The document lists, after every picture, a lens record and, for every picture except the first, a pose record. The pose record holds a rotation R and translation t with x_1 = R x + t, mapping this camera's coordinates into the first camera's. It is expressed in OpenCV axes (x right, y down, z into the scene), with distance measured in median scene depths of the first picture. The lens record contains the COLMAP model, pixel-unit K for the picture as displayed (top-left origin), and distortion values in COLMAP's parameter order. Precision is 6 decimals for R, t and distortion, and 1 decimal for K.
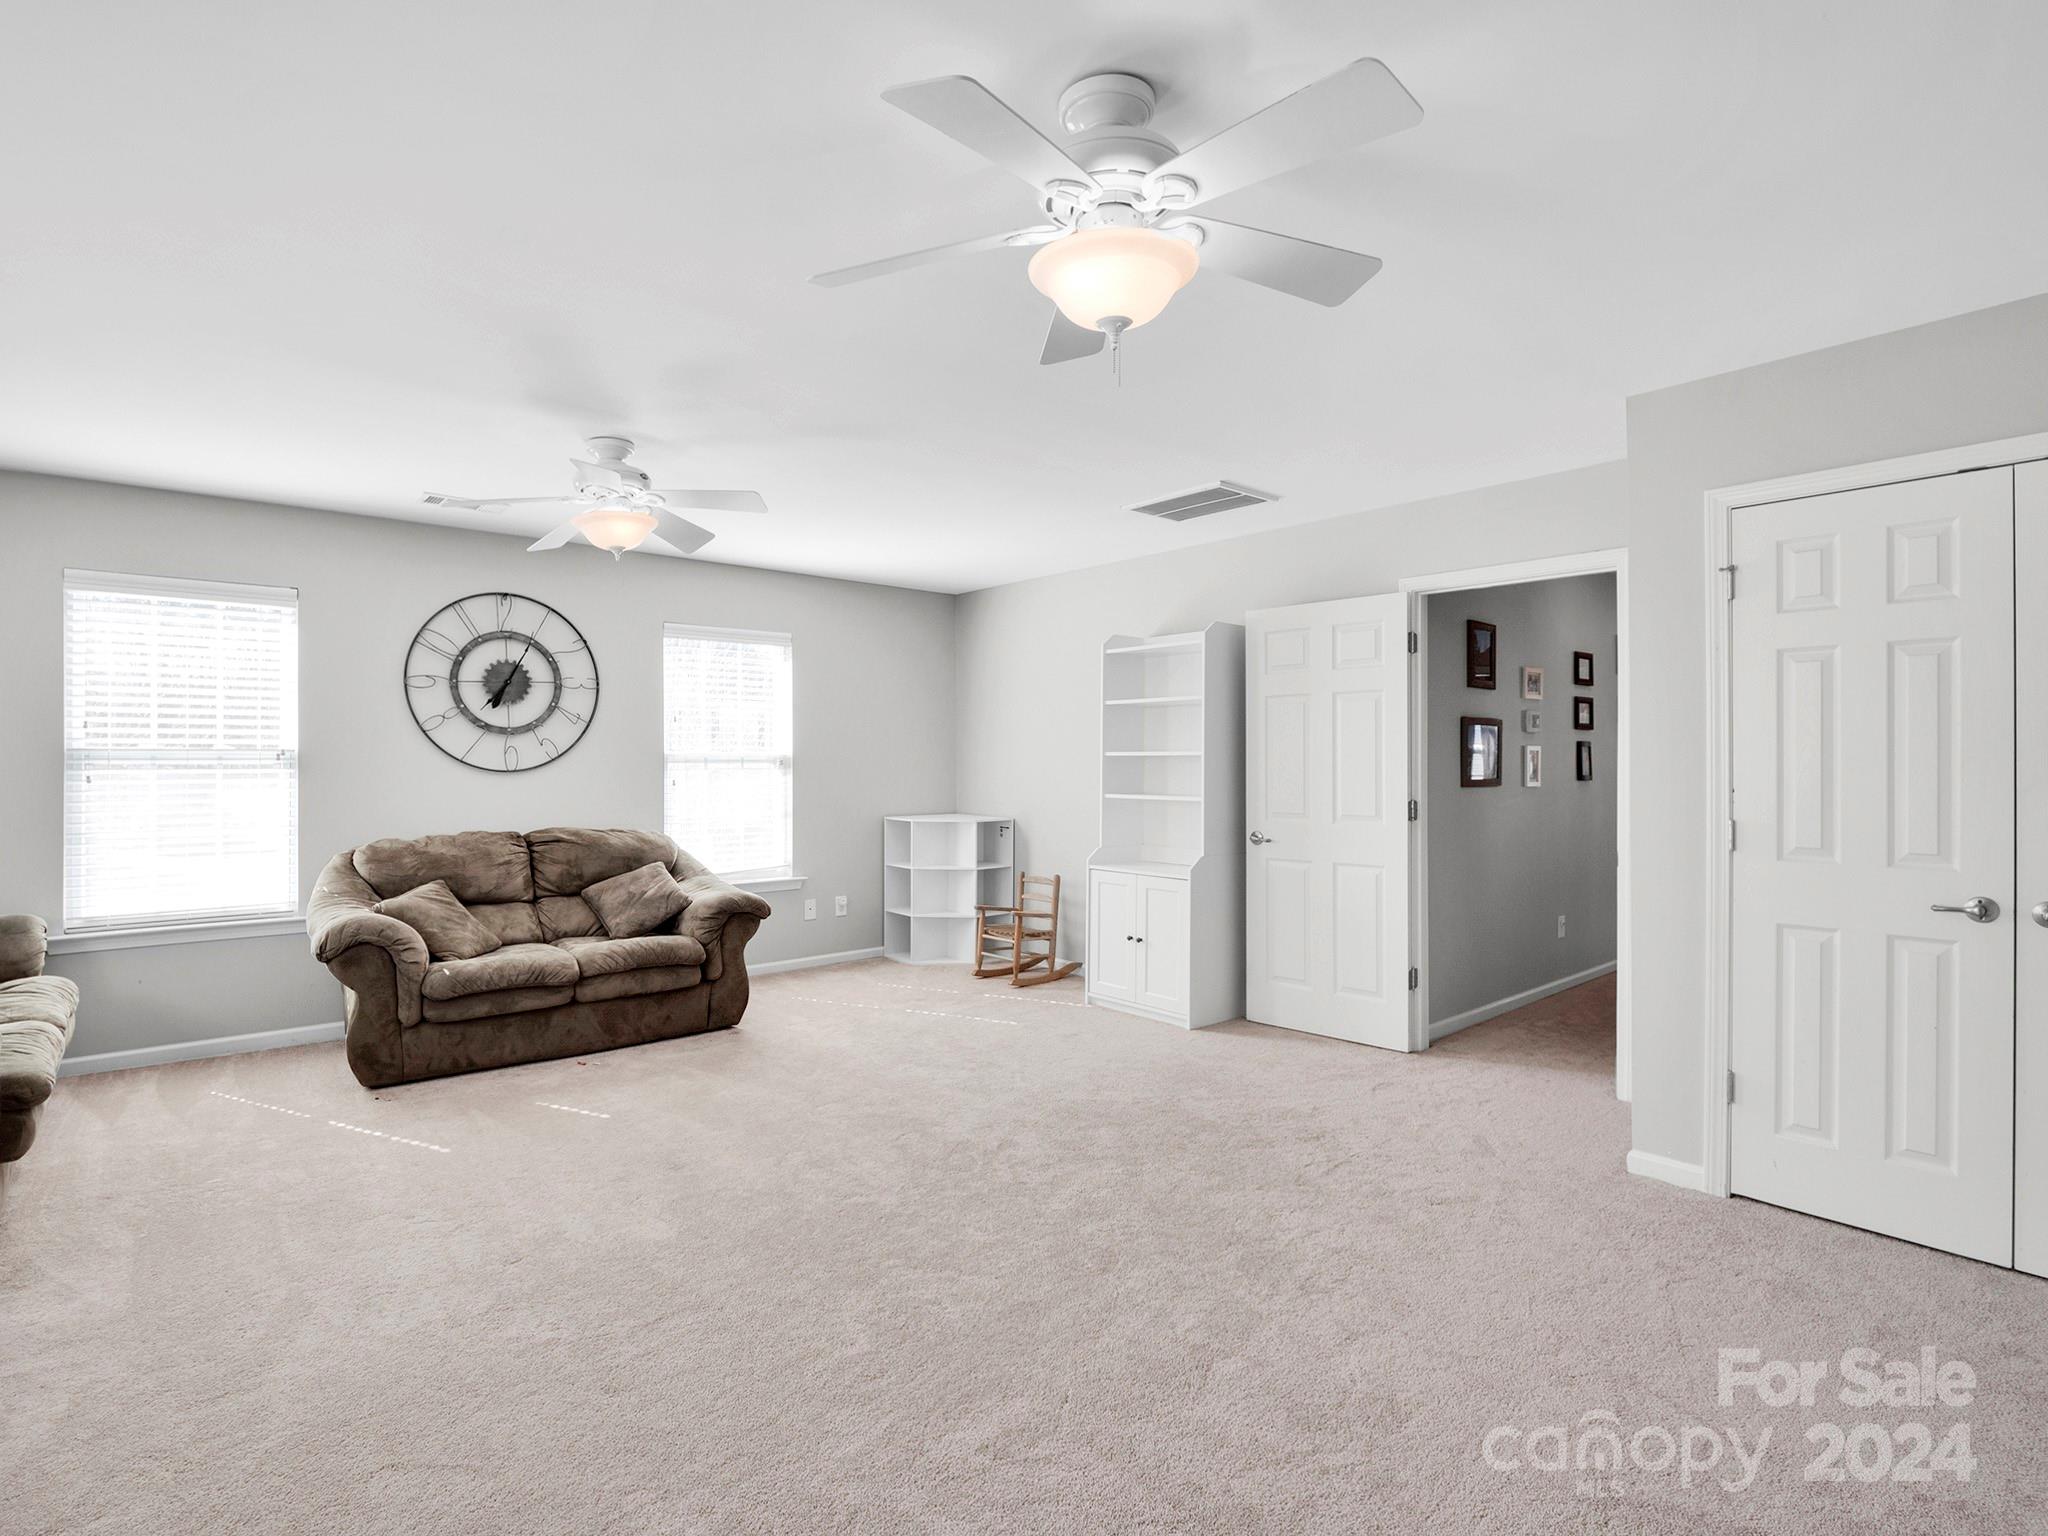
lens RADIAL K [[1010.7, 0, 1016.3], [0, 1010.7, 758.6], [0, 0, 1]] dist [-0.007724, -0.004915]
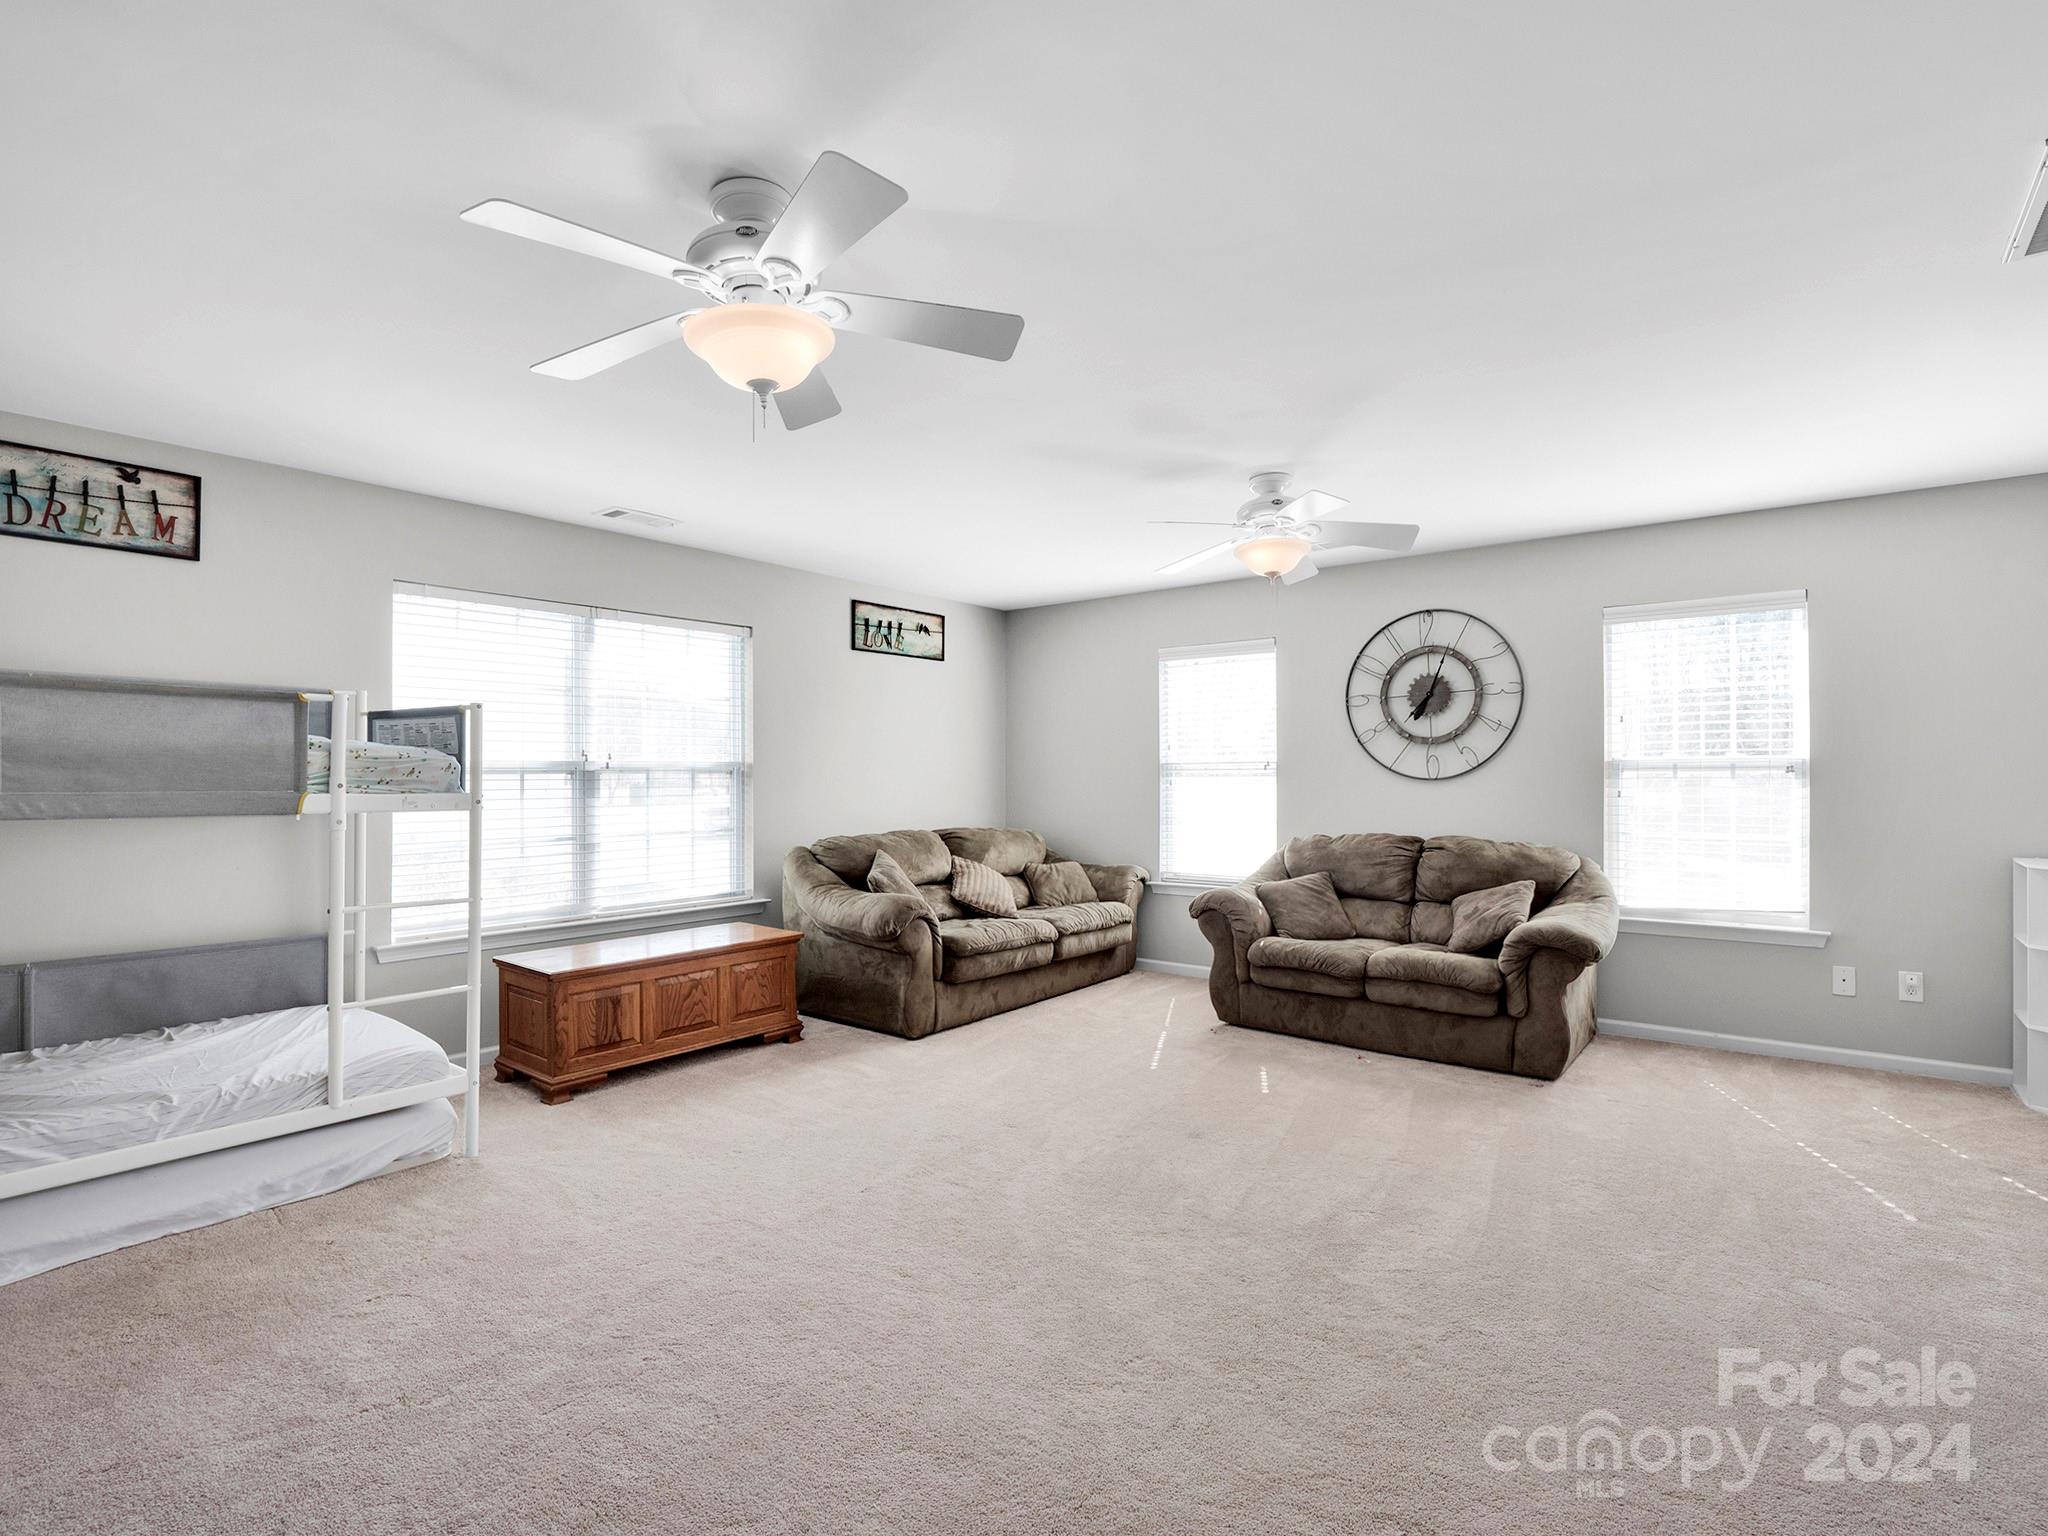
lens RADIAL K [[1010.7, 0, 1017.7], [0, 1010.7, 781.6], [0, 0, 1]] dist [-0.007724, -0.004915]
pose [[0.178582, 0.007248, -0.983898, 0.471257], [0.008018, 0.999929, 0.008822, 0.002381], [0.983892, -0.009464, 0.178511, 0.404649]]
